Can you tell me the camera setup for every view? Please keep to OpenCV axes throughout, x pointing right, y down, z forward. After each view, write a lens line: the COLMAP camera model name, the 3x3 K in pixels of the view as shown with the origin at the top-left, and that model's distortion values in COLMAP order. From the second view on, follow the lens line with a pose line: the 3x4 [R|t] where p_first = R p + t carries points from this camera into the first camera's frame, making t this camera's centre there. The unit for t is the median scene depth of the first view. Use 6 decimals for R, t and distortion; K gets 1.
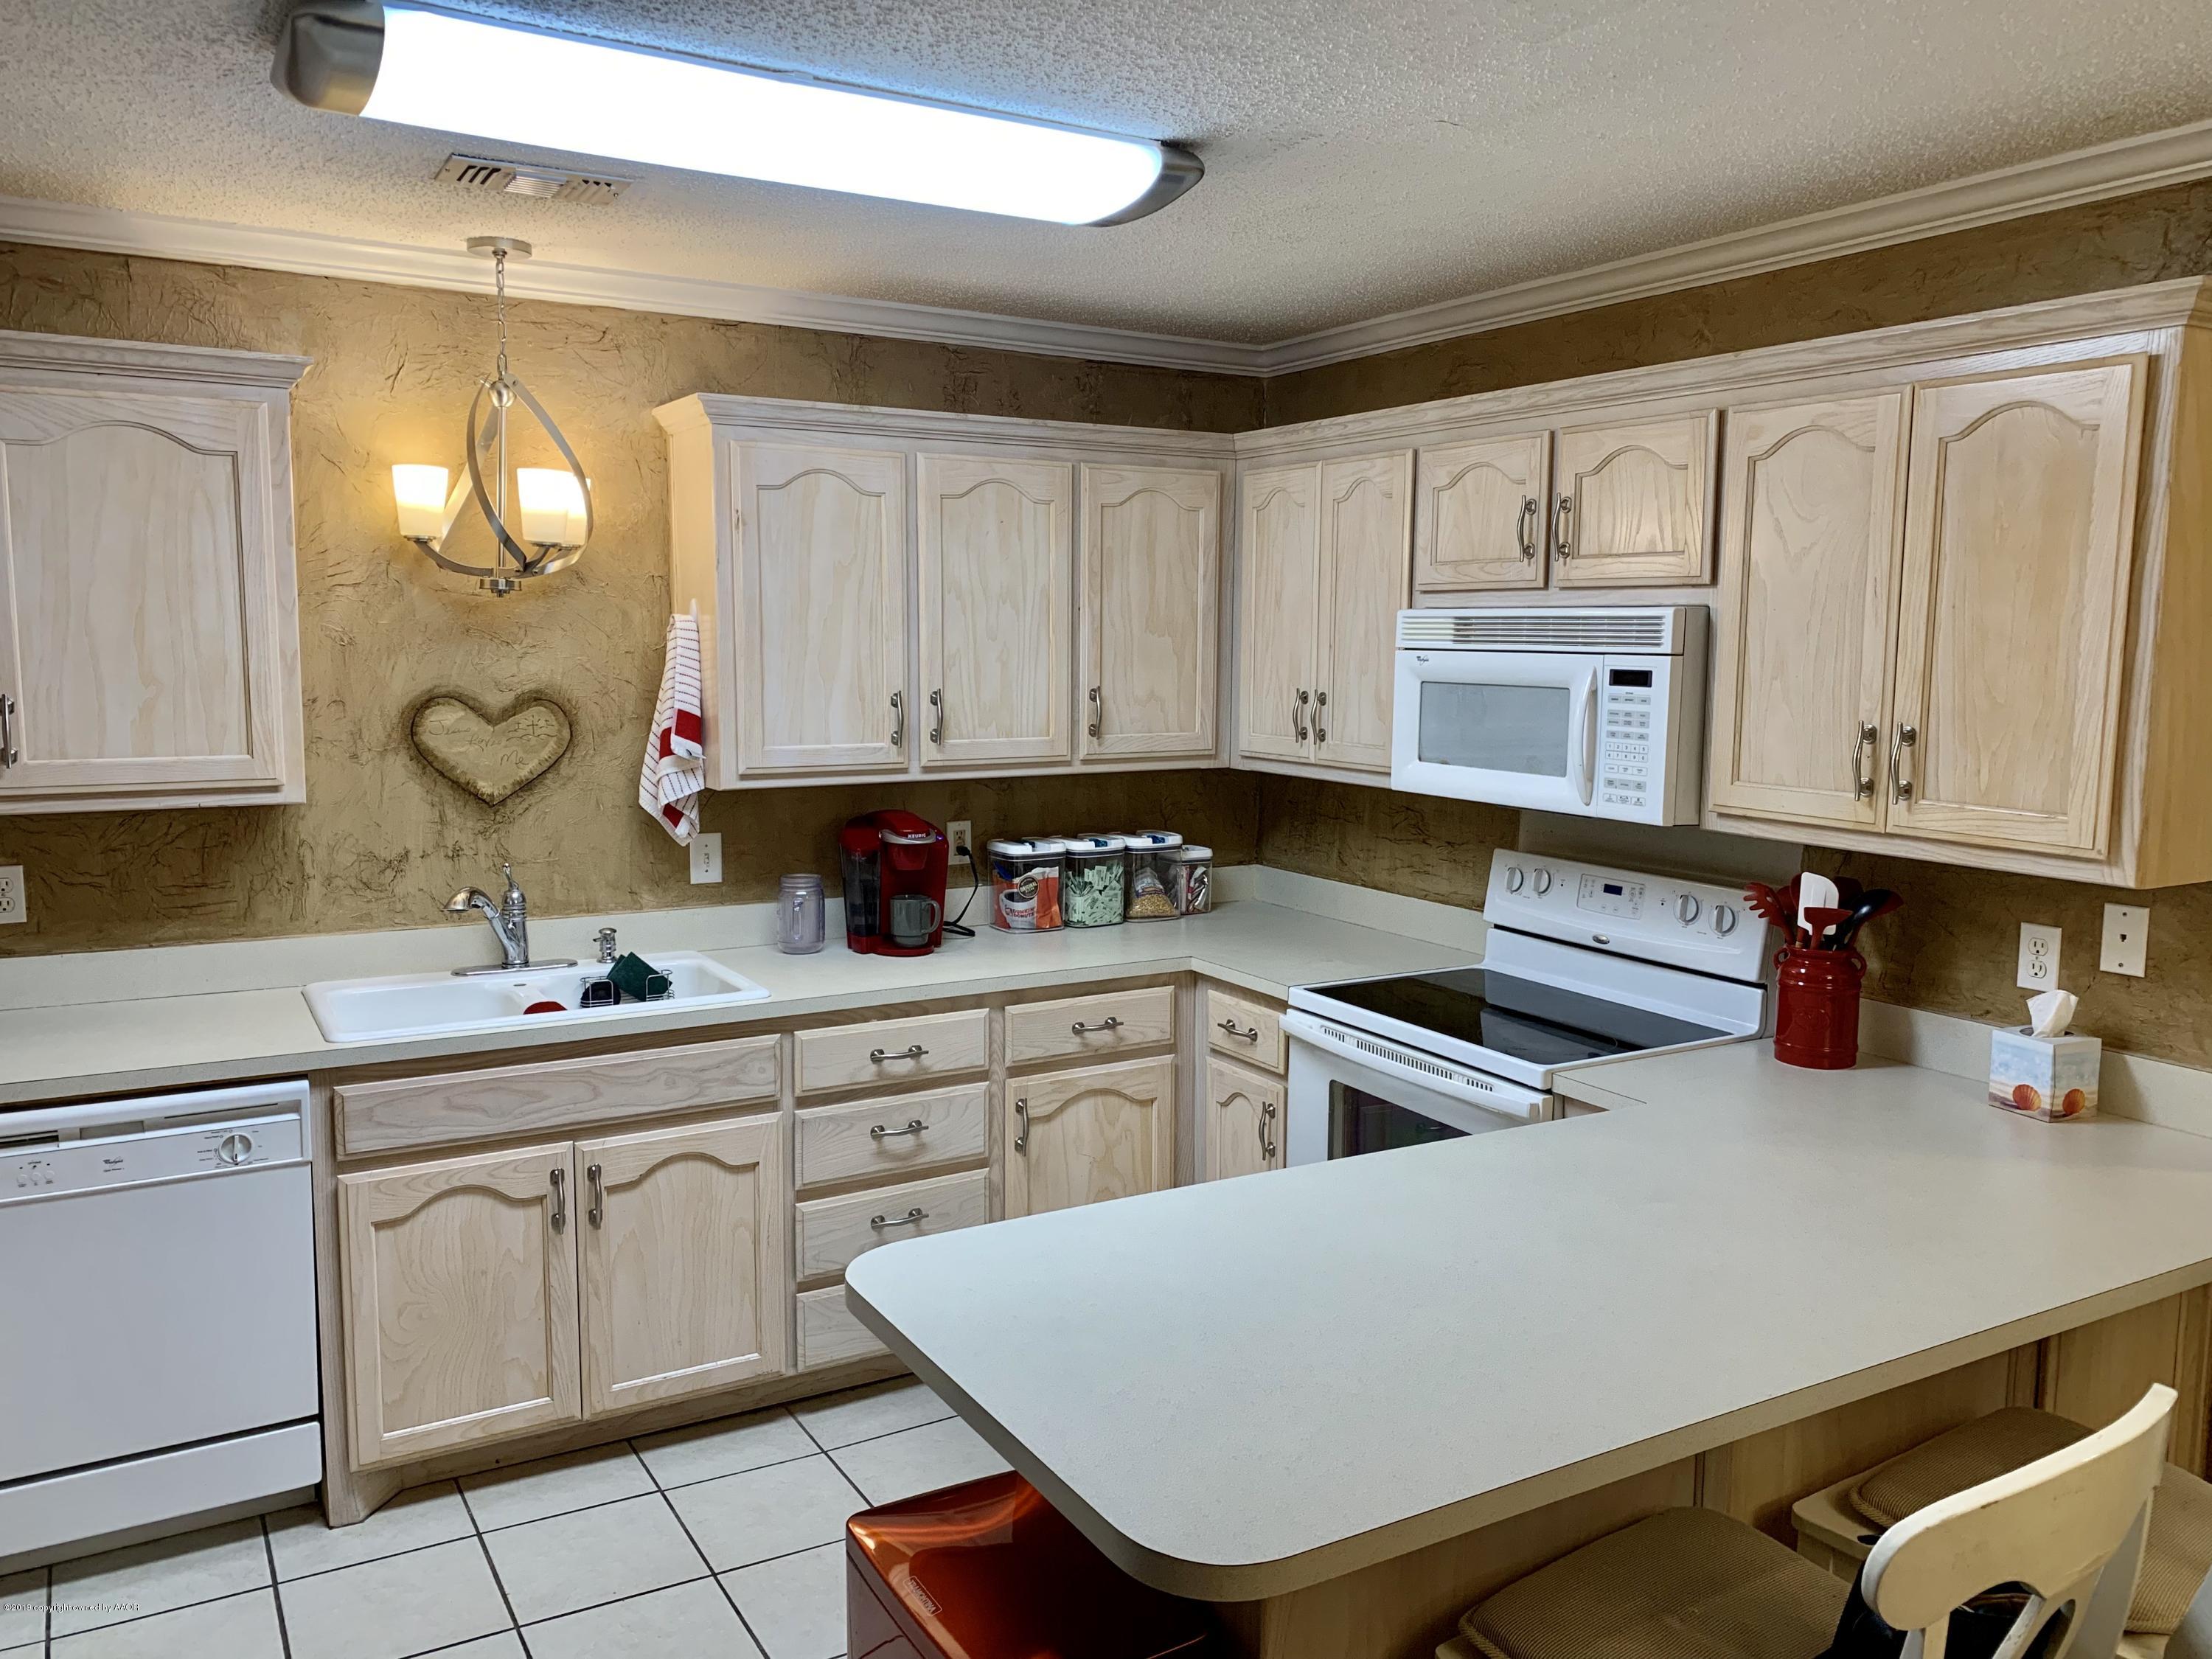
lens RADIAL K [[1692.2, 0, 1101.0], [0, 1692.2, 818.3], [0, 0, 1]] dist [0.063046, -0.061592]
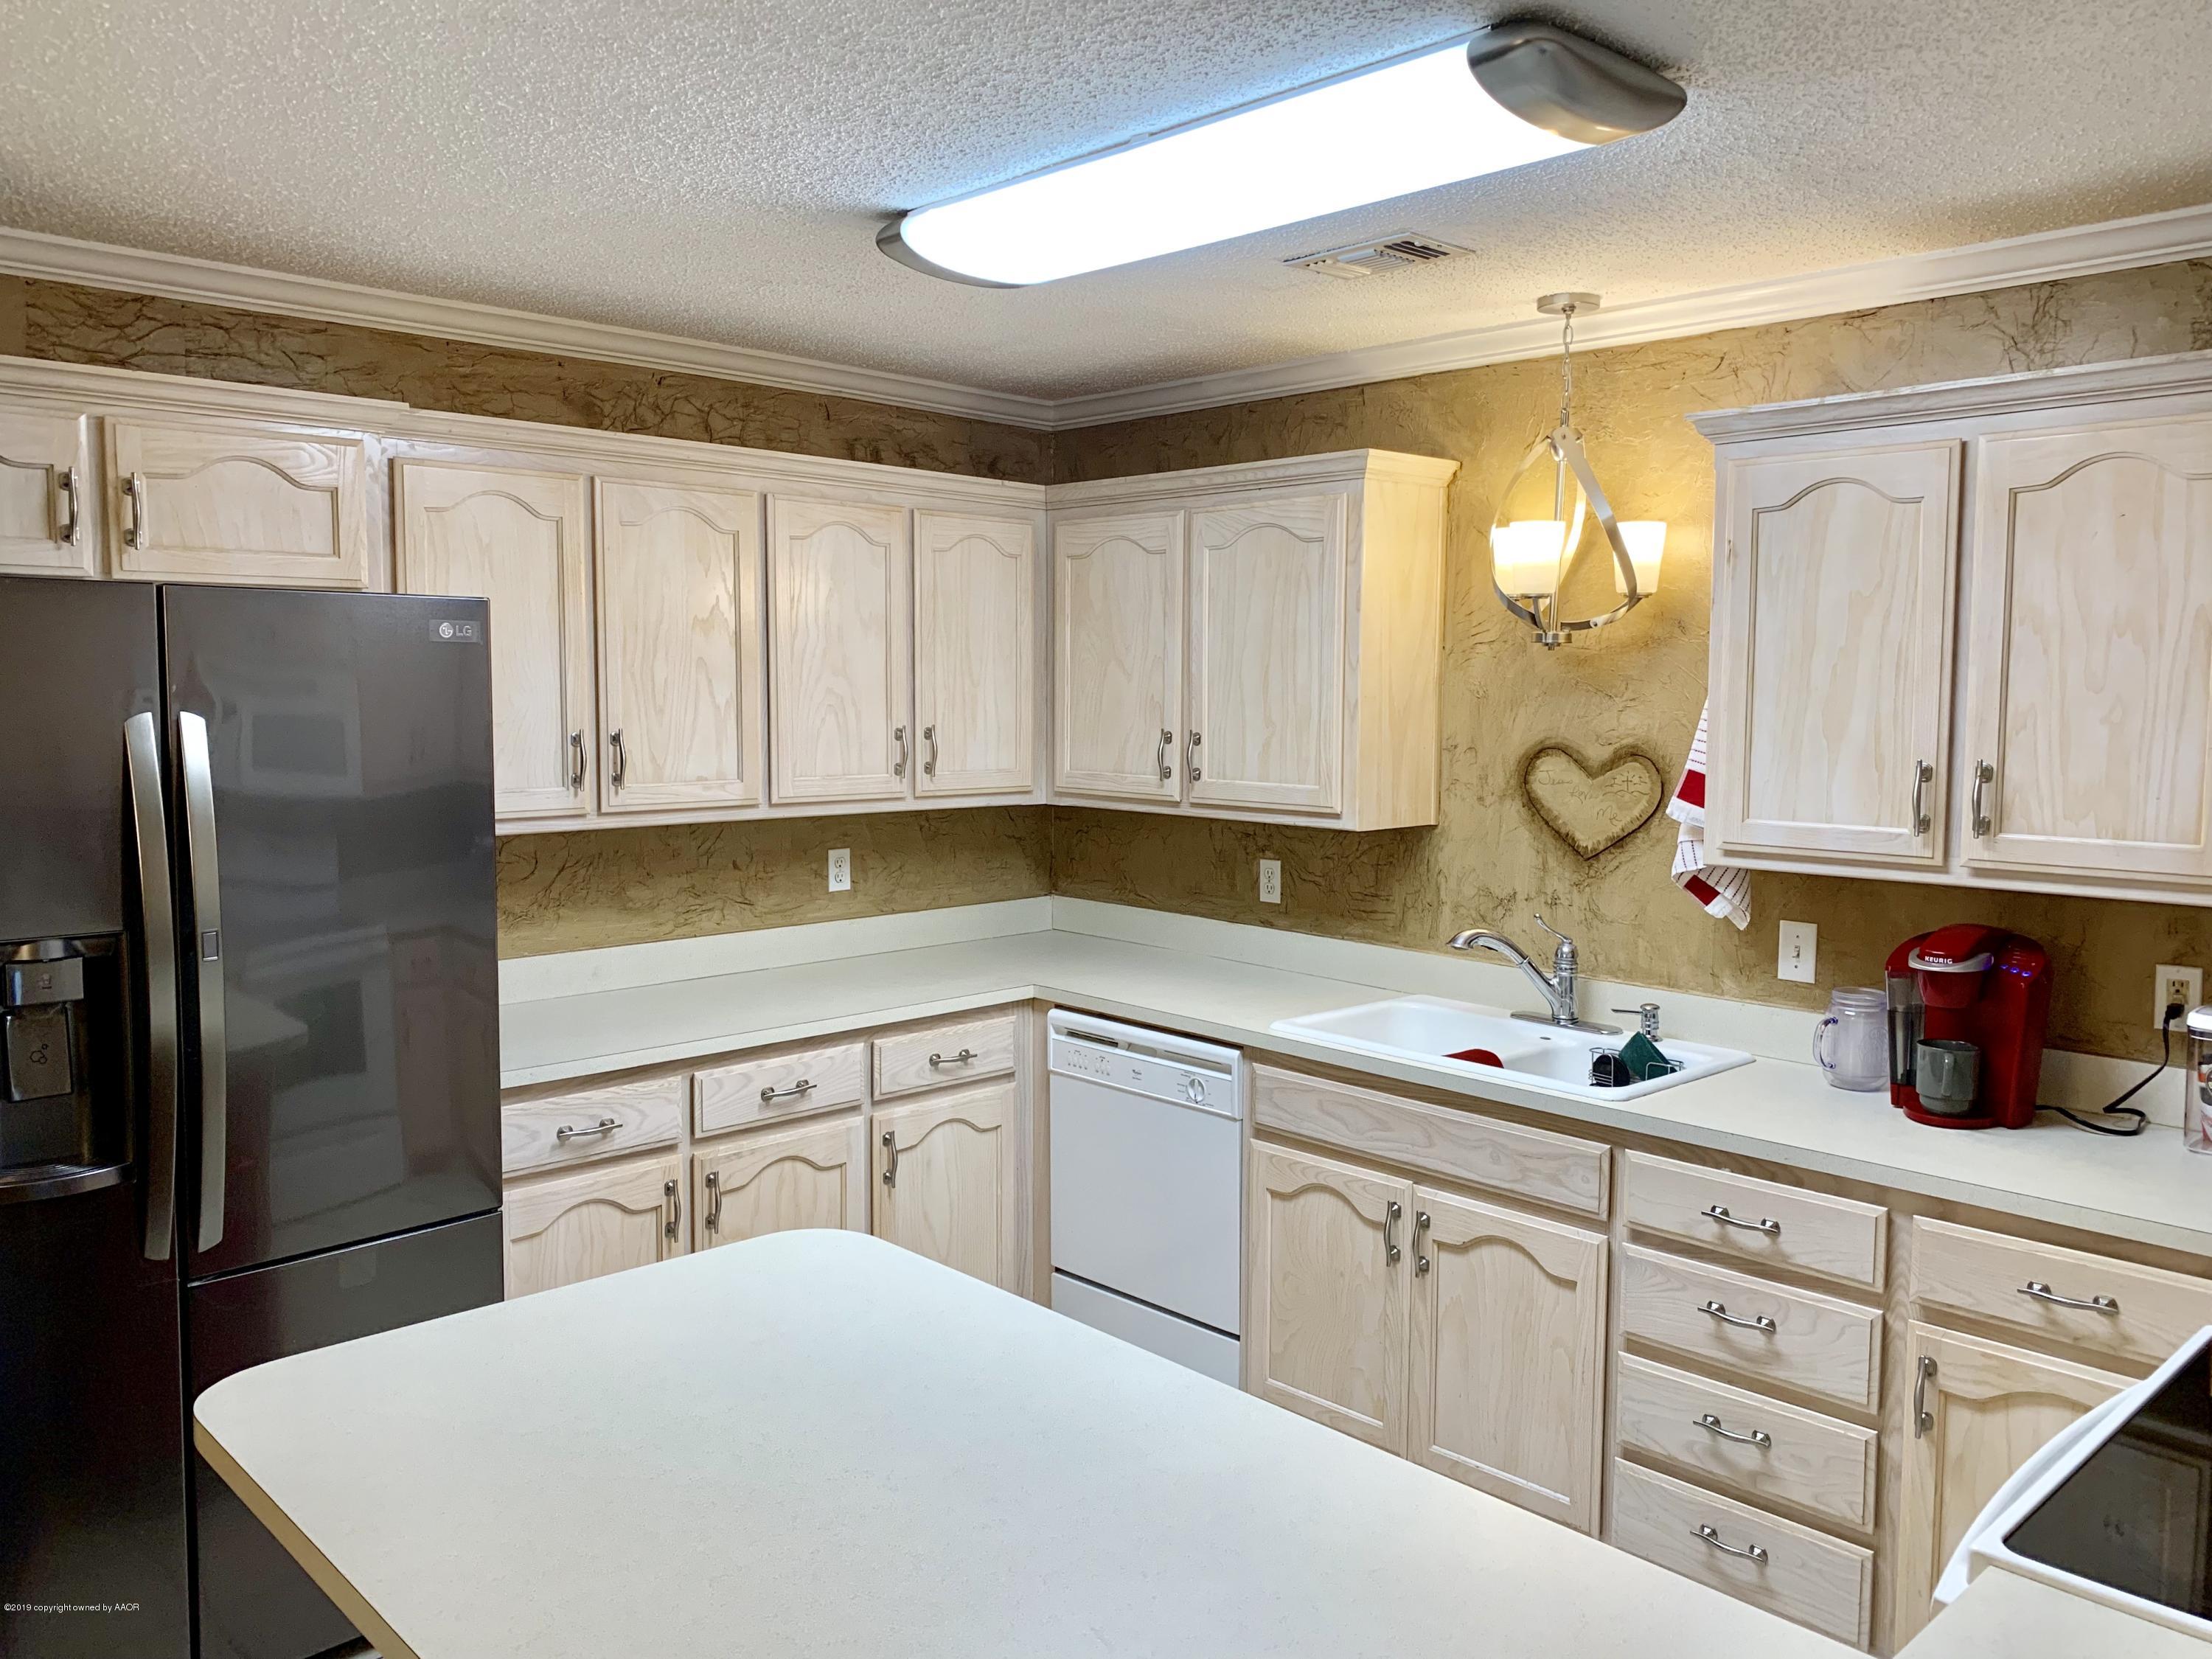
lens RADIAL K [[1683.3, 0, 1102.2], [0, 1683.3, 805.5], [0, 0, 1]] dist [0.010027, -0.001867]
pose [[0.213097, 0.064138, -0.974924, 0.552337], [-0.112712, 0.992795, 0.040677, -0.047719], [0.970508, 0.101218, 0.218791, 0.520238]]
